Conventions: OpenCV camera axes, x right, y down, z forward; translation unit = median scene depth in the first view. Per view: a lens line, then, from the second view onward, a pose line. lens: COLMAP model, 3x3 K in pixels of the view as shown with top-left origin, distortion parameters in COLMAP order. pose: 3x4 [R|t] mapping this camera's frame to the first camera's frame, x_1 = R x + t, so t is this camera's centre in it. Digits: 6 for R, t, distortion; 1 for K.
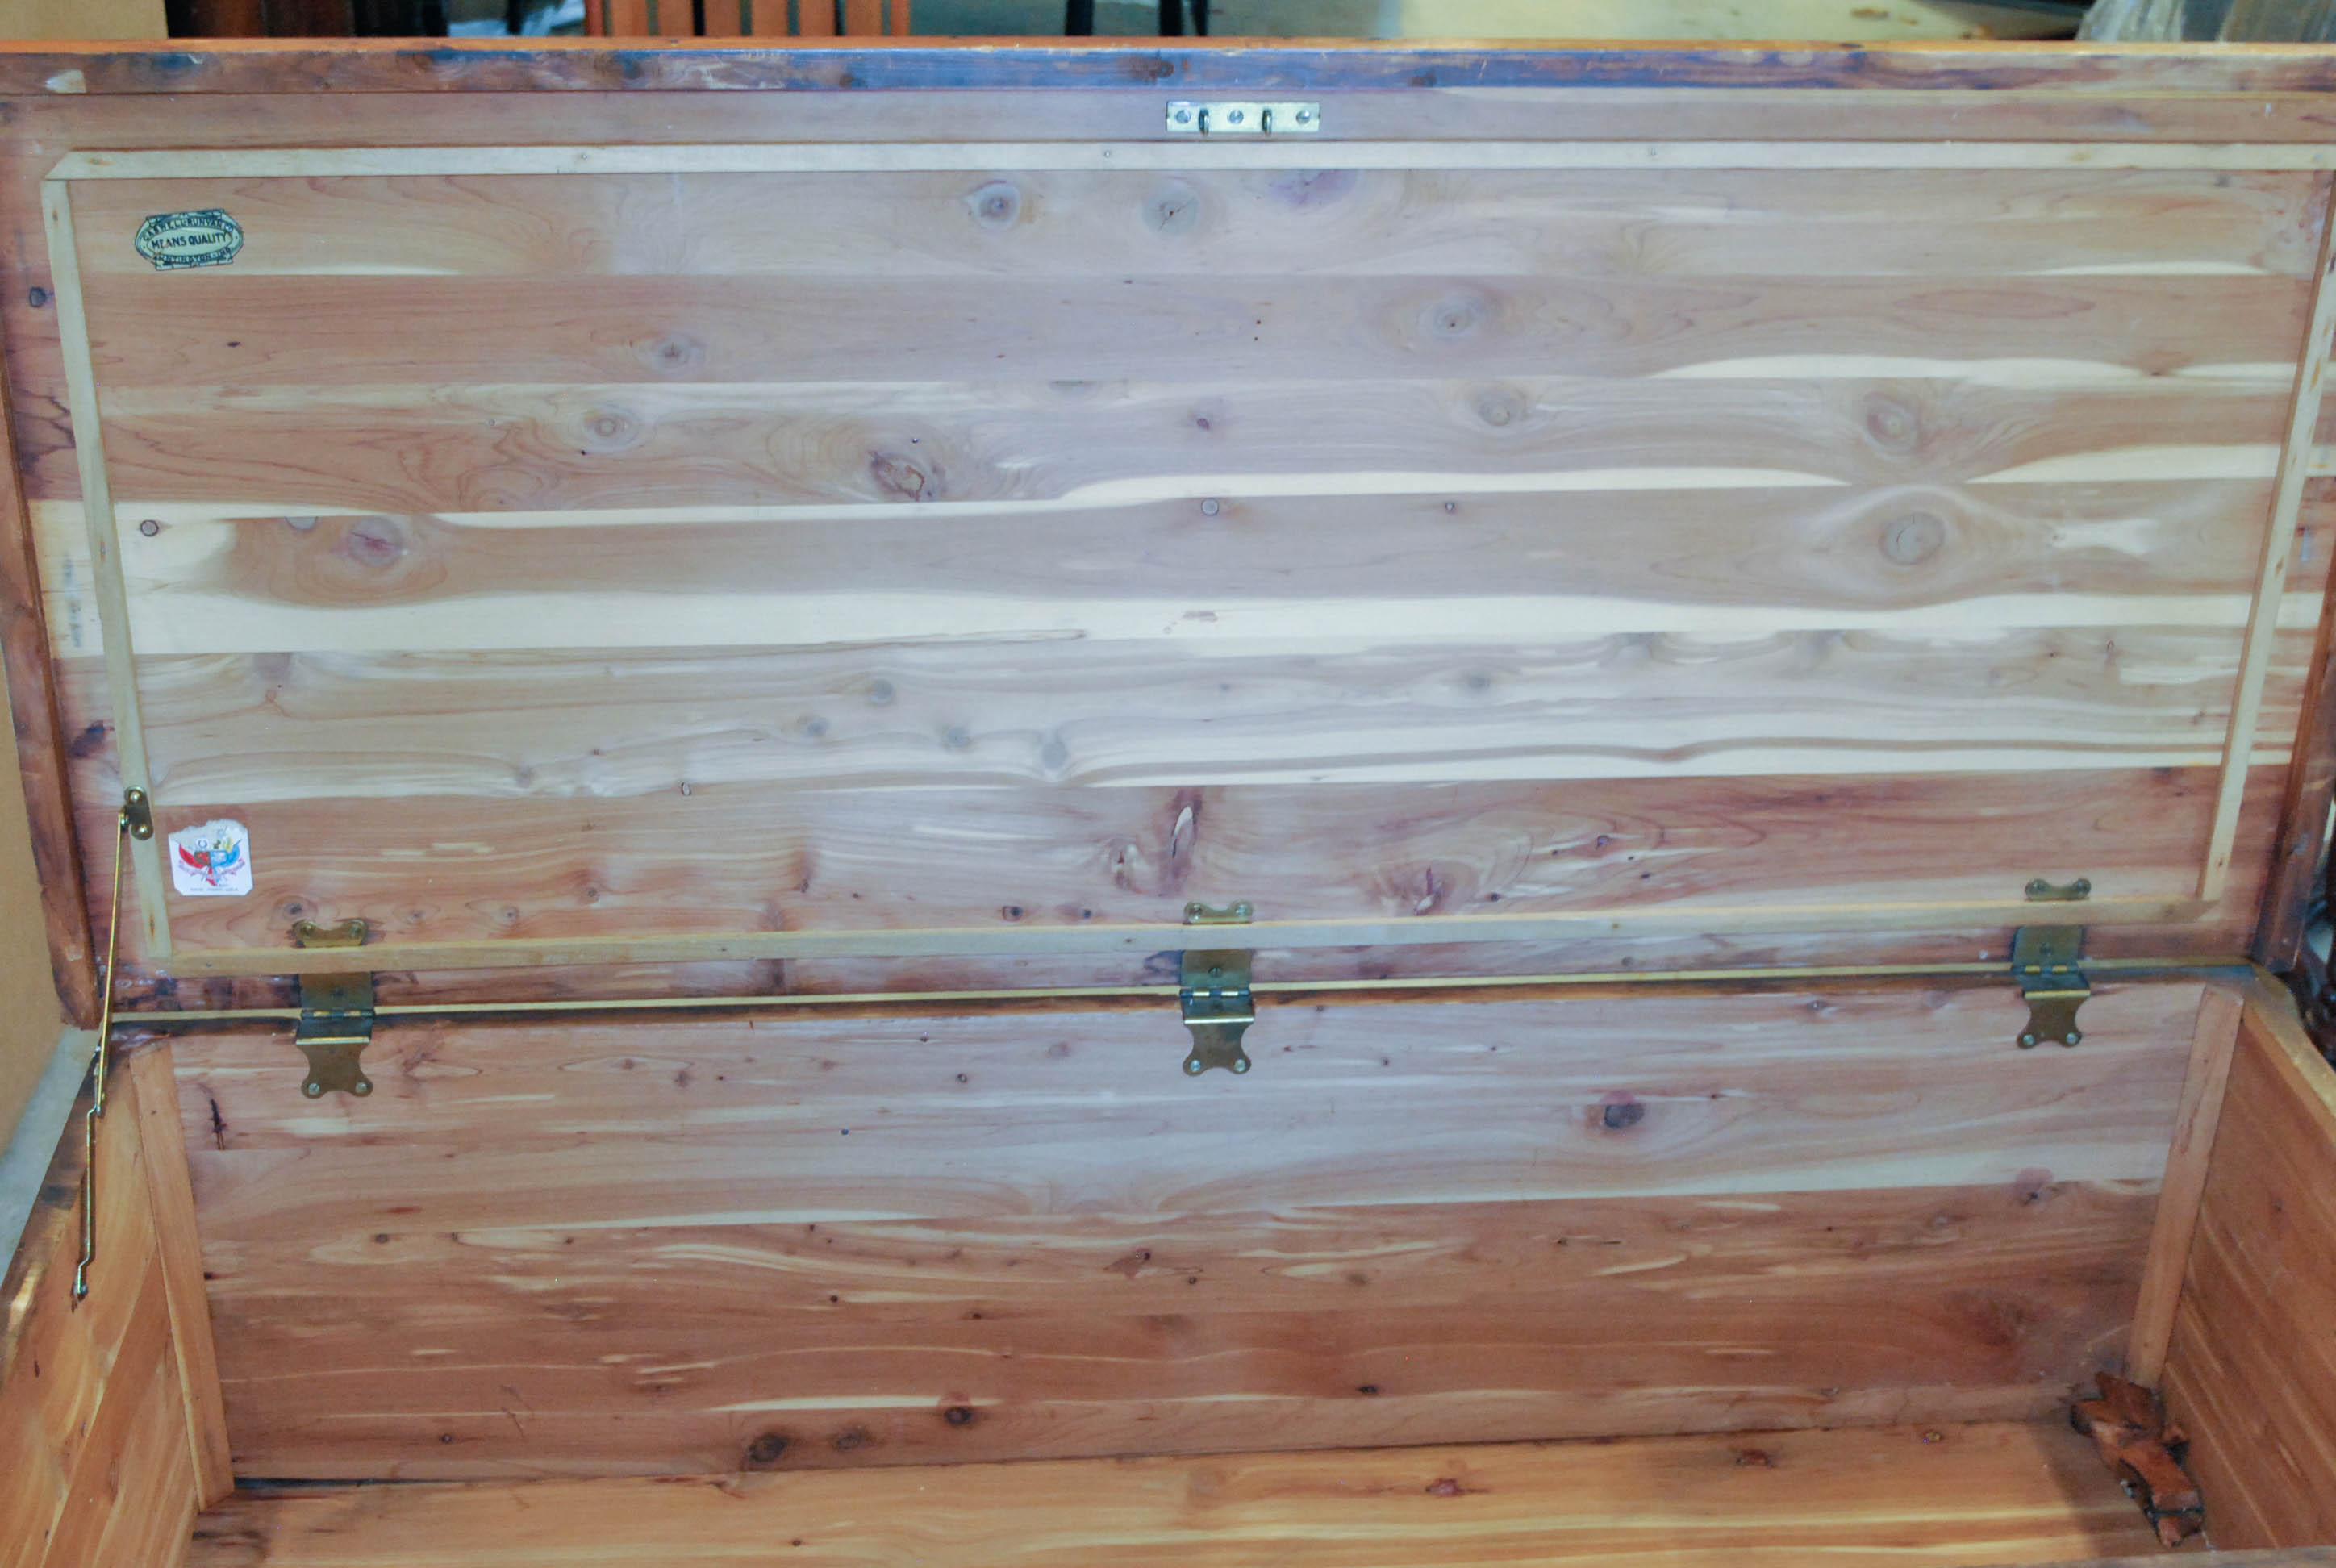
lens RADIAL K [[3140.8, 0, 1161.3], [0, 3140.8, 790.2], [0, 0, 1]] dist [-0.031889, 0.000000]
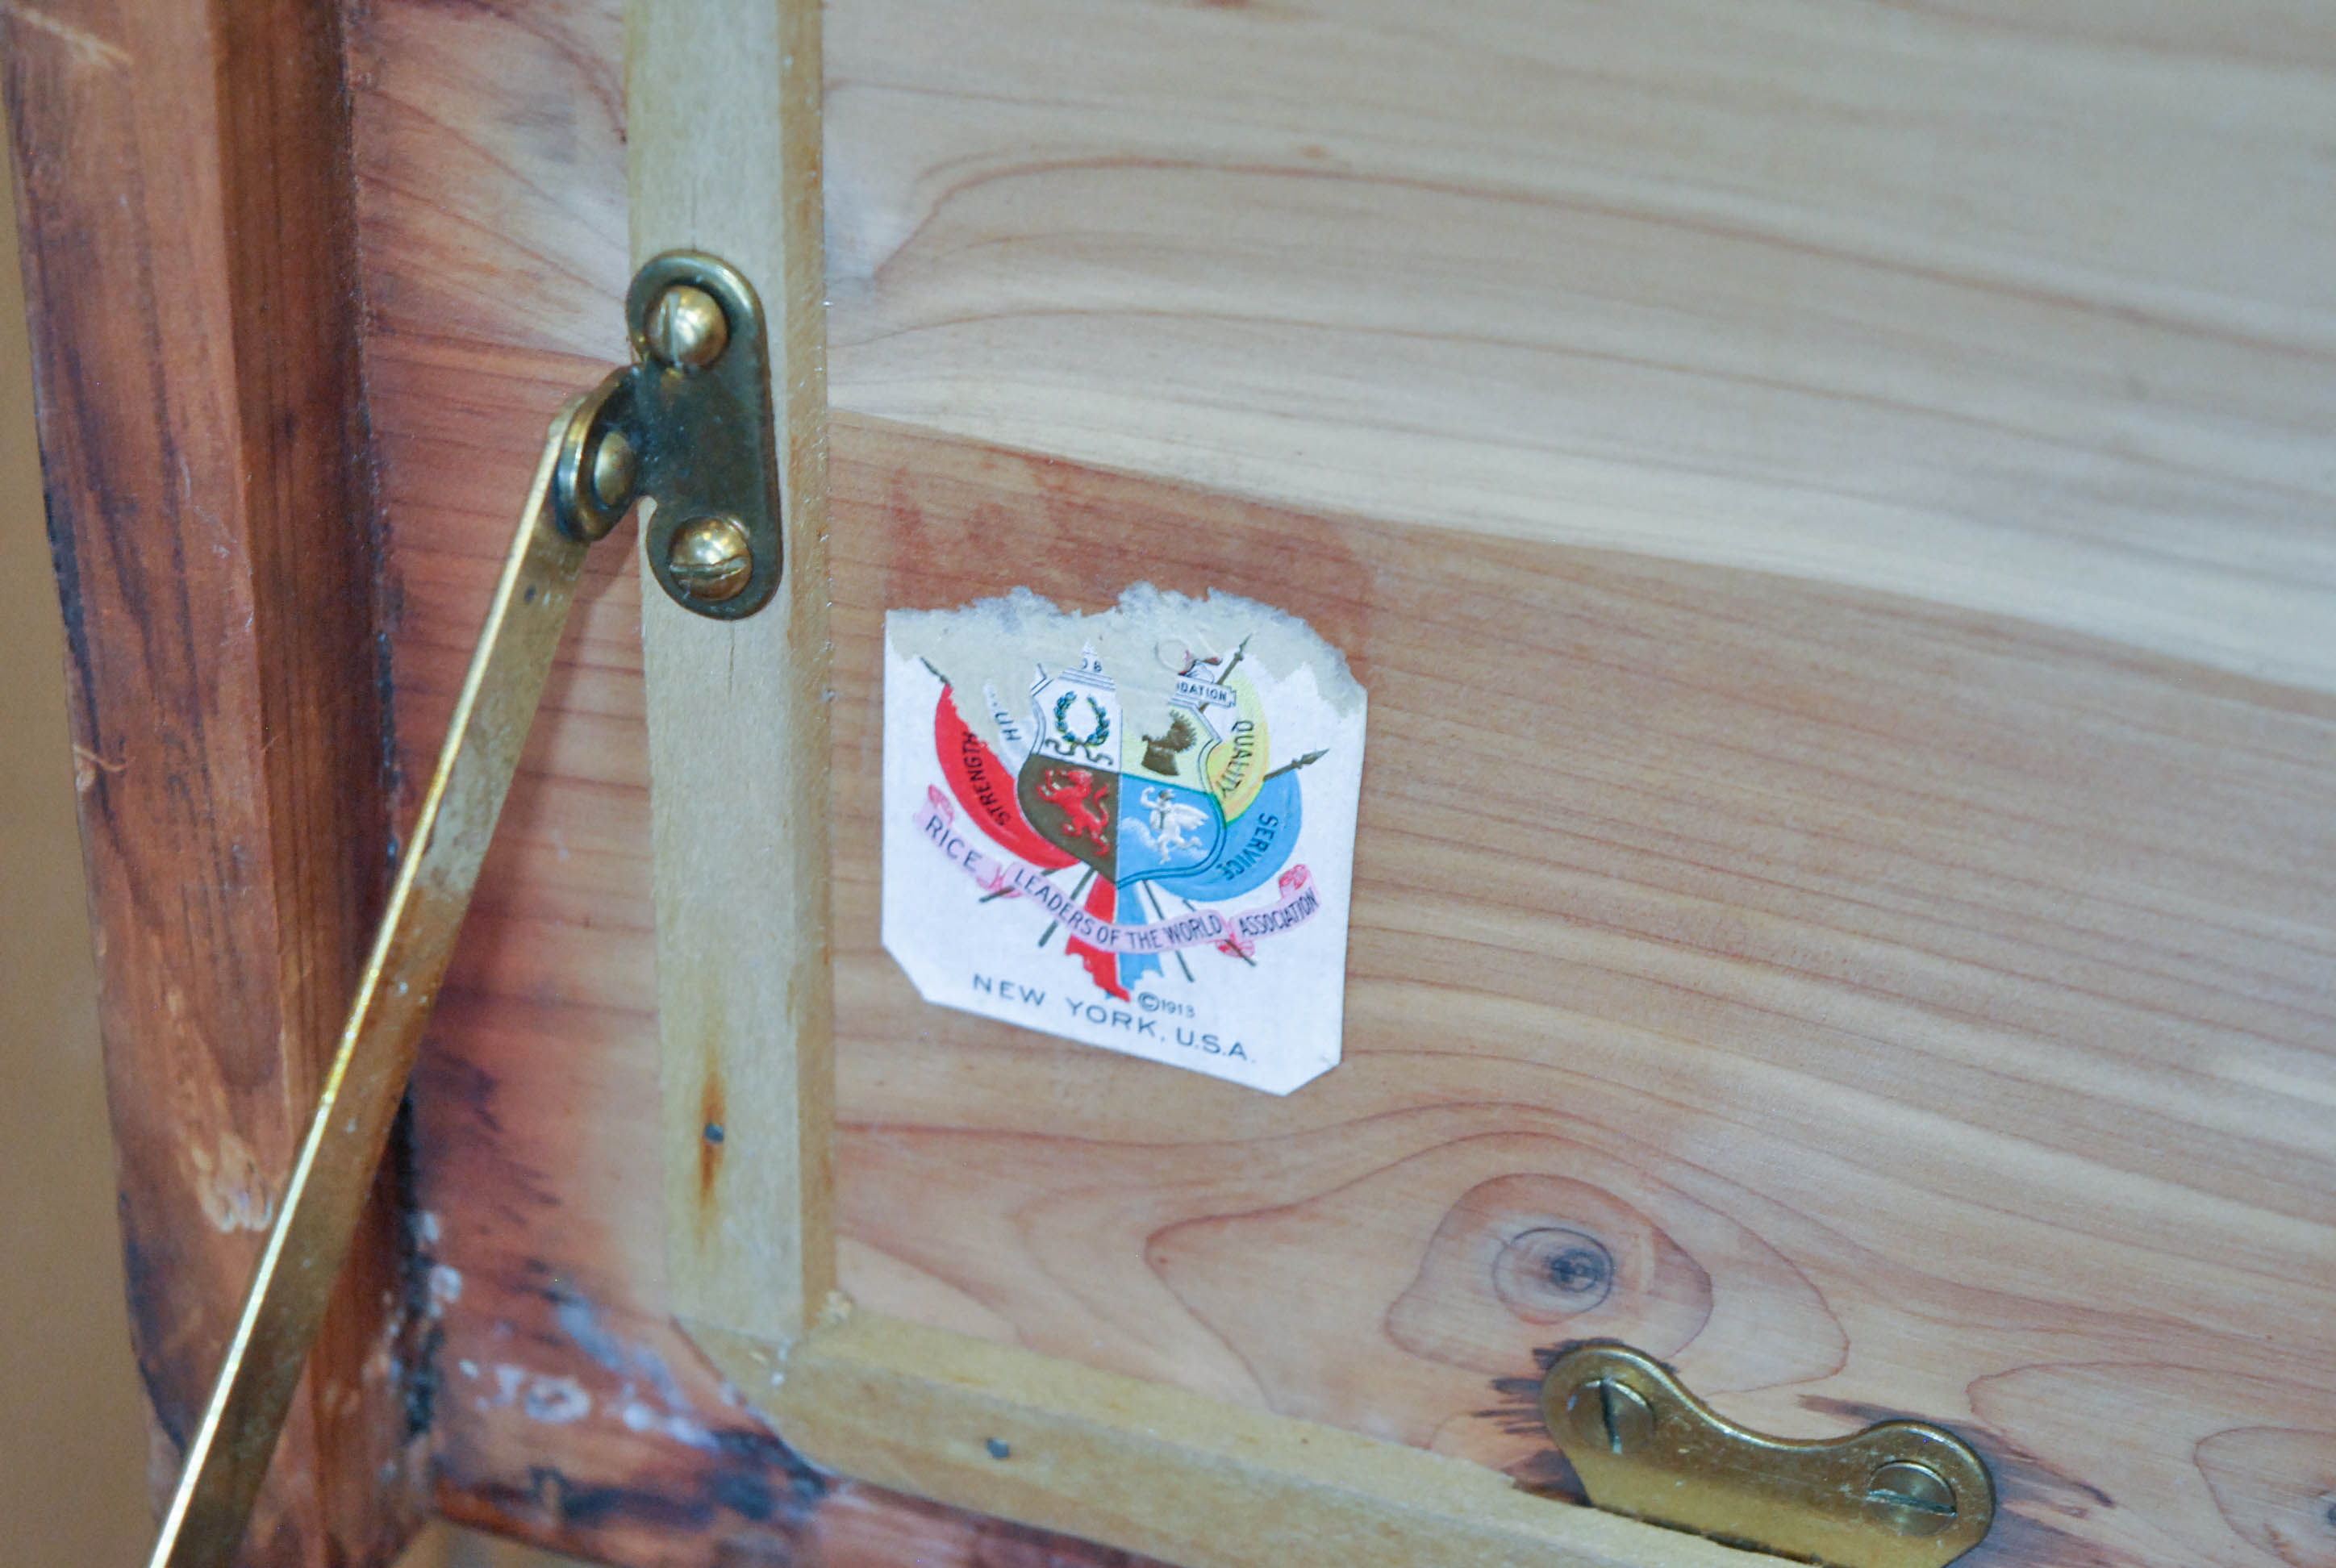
lens RADIAL K [[5303.4, 0, 1167.1], [0, 5303.4, 782.2], [0, 0, 1]] dist [0.096767, 0.000000]
pose [[0.890032, 0.236939, -0.389491, -0.201381], [-0.208508, 0.971306, 0.114410, -0.010085], [0.405423, -0.020616, 0.913897, 0.765268]]
